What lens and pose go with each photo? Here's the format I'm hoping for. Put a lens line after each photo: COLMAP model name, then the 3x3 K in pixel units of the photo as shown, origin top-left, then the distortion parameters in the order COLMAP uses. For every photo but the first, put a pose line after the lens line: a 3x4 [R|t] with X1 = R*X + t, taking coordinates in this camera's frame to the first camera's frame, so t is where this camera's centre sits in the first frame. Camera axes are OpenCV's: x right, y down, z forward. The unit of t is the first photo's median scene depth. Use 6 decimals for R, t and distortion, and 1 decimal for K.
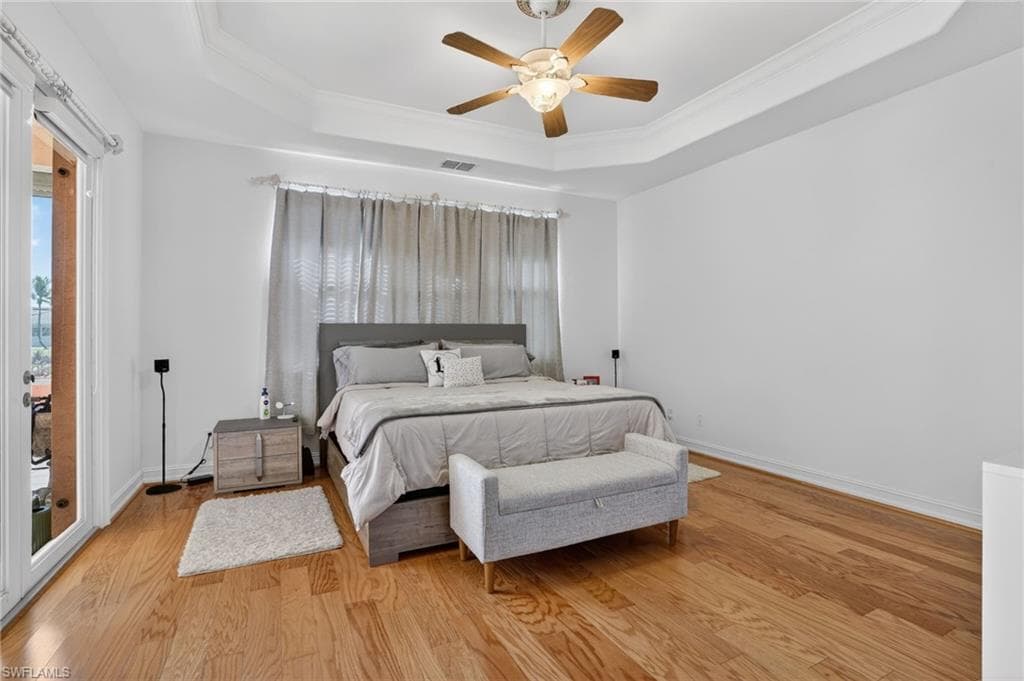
lens RADIAL K [[480.1, 0, 512.0], [0, 480.1, 340.5], [0, 0, 1]] dist [-0.064540, 0.026861]
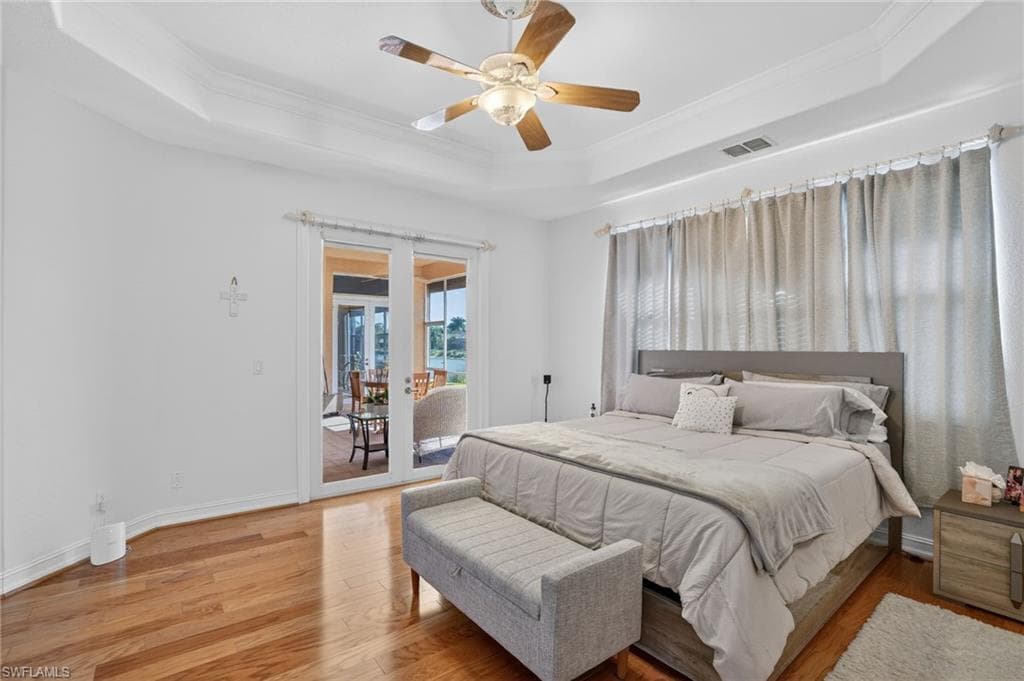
lens RADIAL K [[480.5, 0, 512.0], [0, 480.5, 340.5], [0, 0, 1]] dist [-0.025388, -0.000076]
pose [[0.206937, -0.005038, -0.978341, 0.561347], [-0.011602, 0.999904, -0.007603, -0.043925], [0.978285, 0.012924, 0.206859, 0.470266]]
